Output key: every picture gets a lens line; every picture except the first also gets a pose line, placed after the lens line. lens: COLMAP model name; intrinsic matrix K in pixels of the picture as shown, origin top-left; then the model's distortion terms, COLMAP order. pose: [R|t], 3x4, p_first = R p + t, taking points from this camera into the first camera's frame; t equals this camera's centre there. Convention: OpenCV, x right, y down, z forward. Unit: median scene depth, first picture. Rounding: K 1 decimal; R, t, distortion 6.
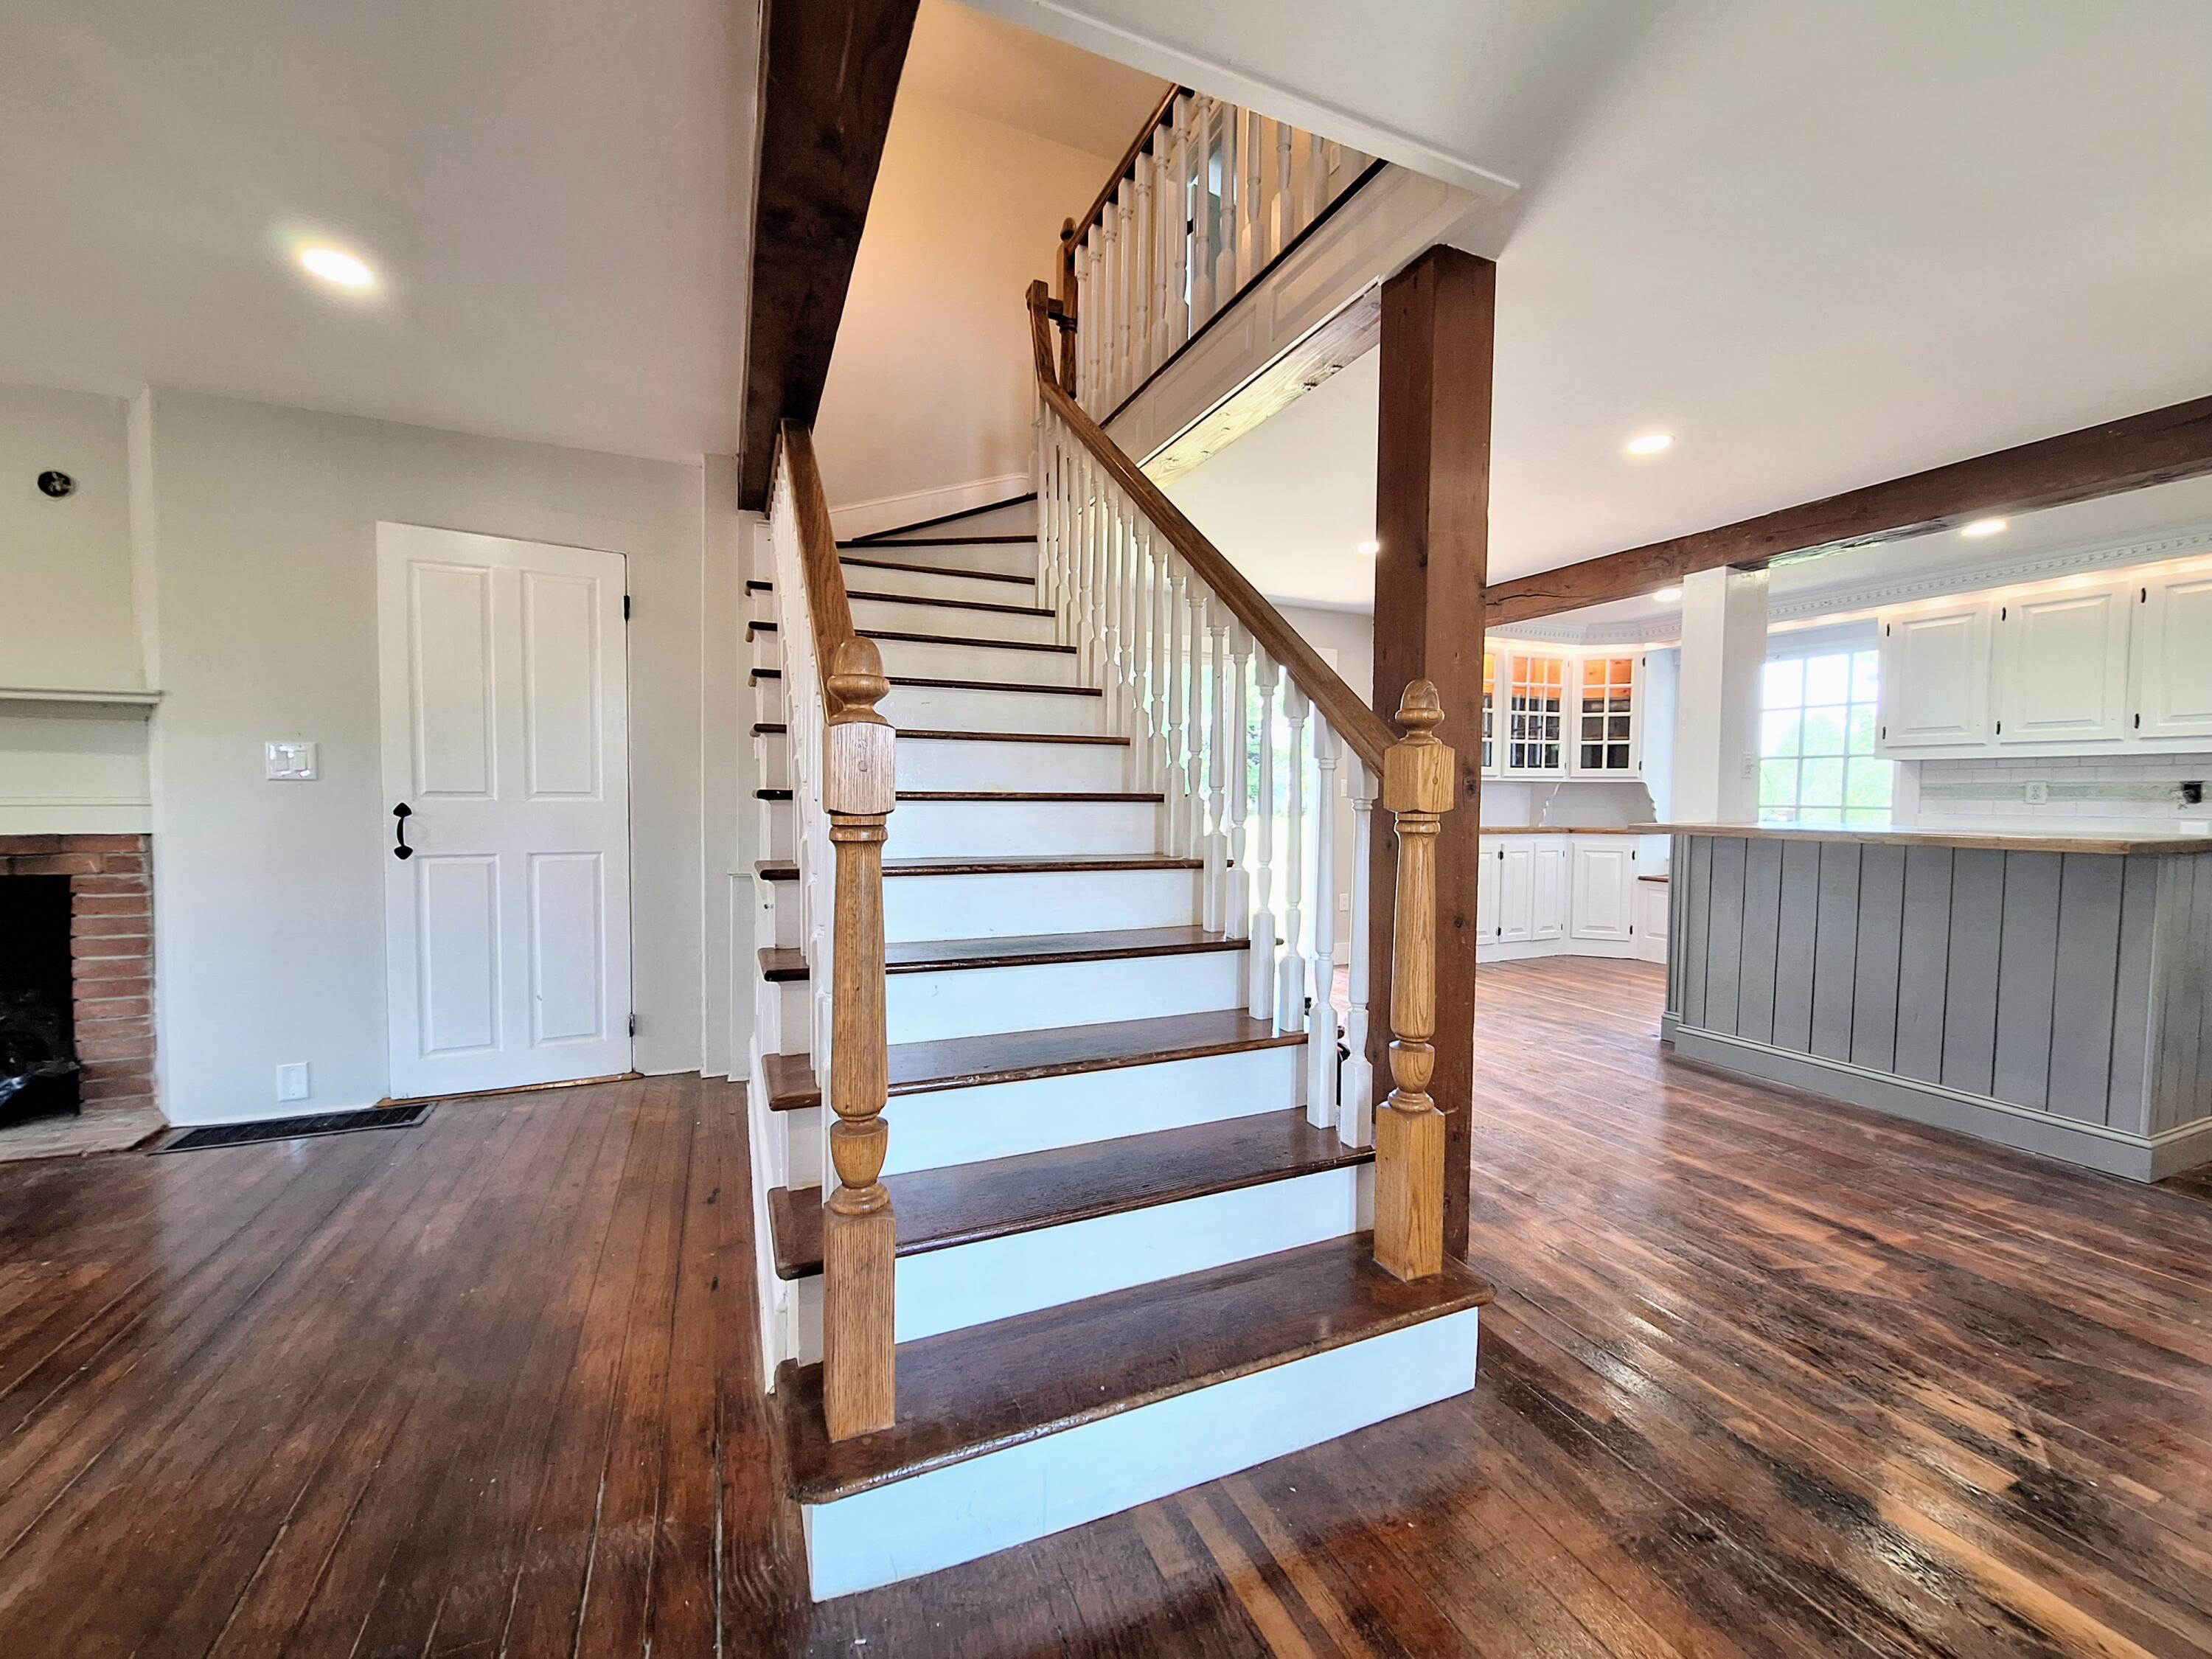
lens RADIAL K [[880.8, 0, 1106.0], [0, 880.8, 829.5], [0, 0, 1]] dist [0.000147, -0.000101]
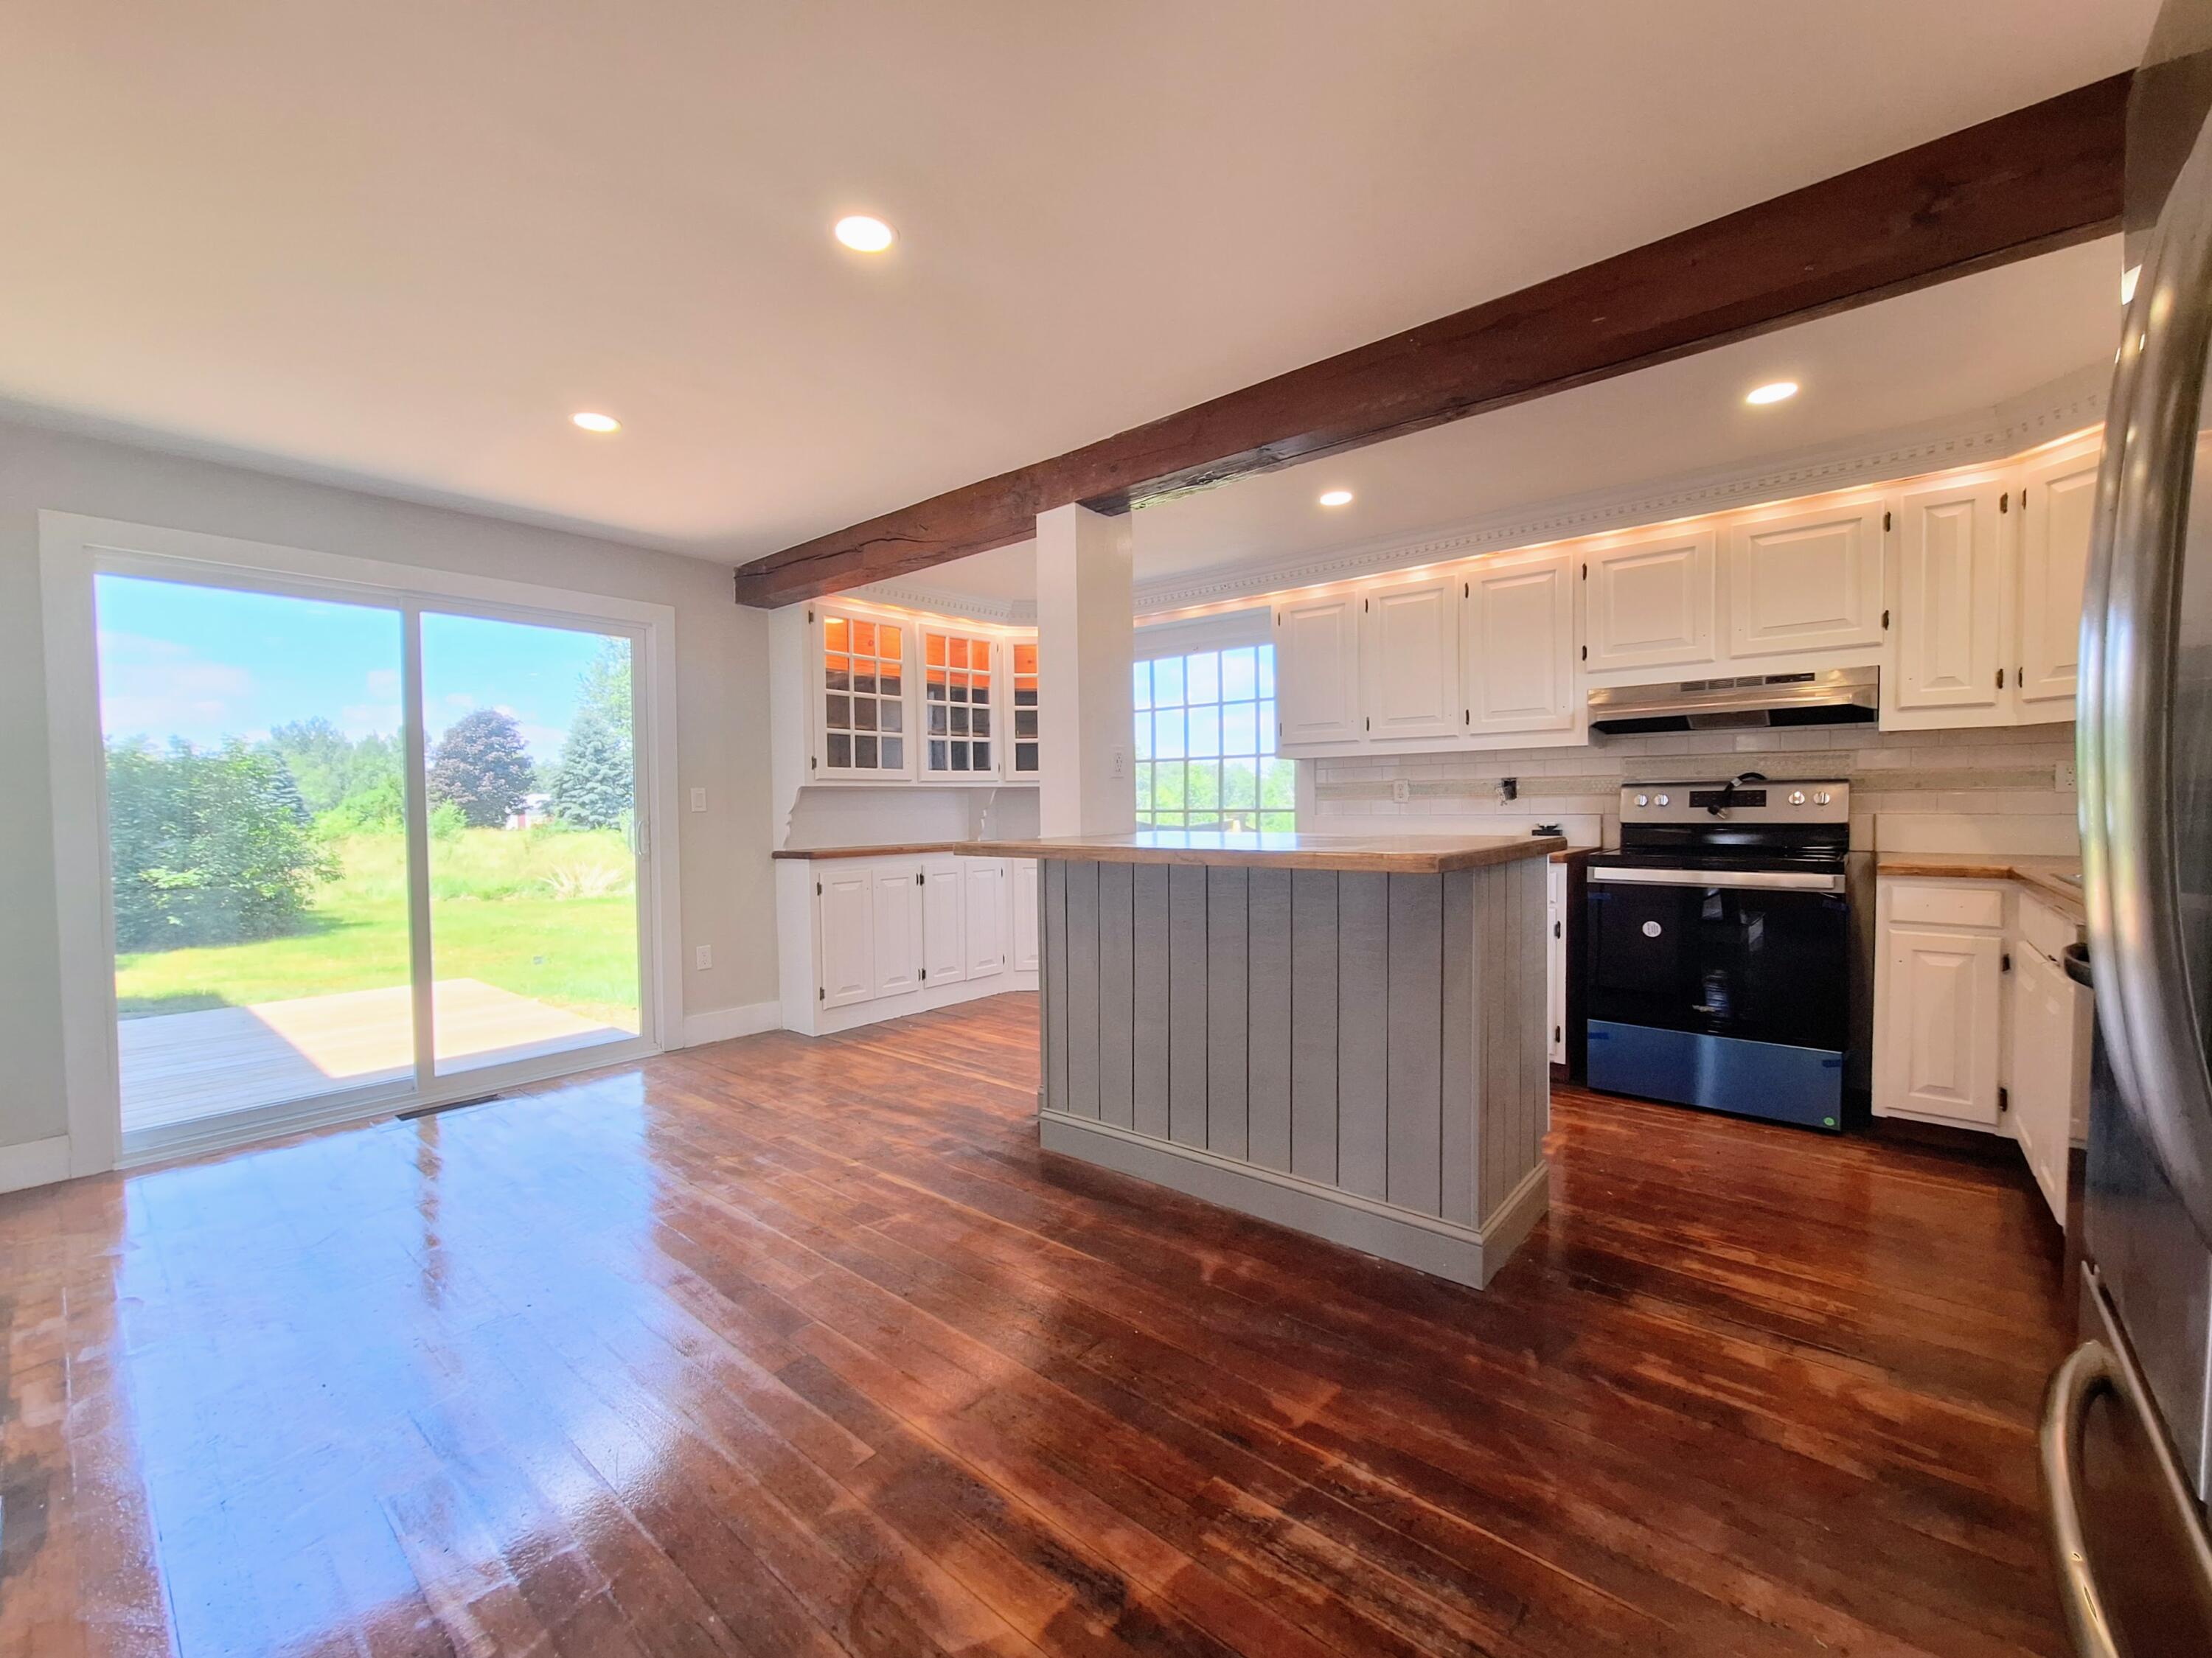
lens RADIAL K [[880.7, 0, 1106.0], [0, 880.7, 829.0], [0, 0, 1]] dist [0.000147, -0.000101]
pose [[0.903056, -0.036124, 0.428002, 0.362911], [0.038778, 0.999245, 0.002519, -0.016063], [-0.427770, 0.014322, 0.903774, 0.276410]]
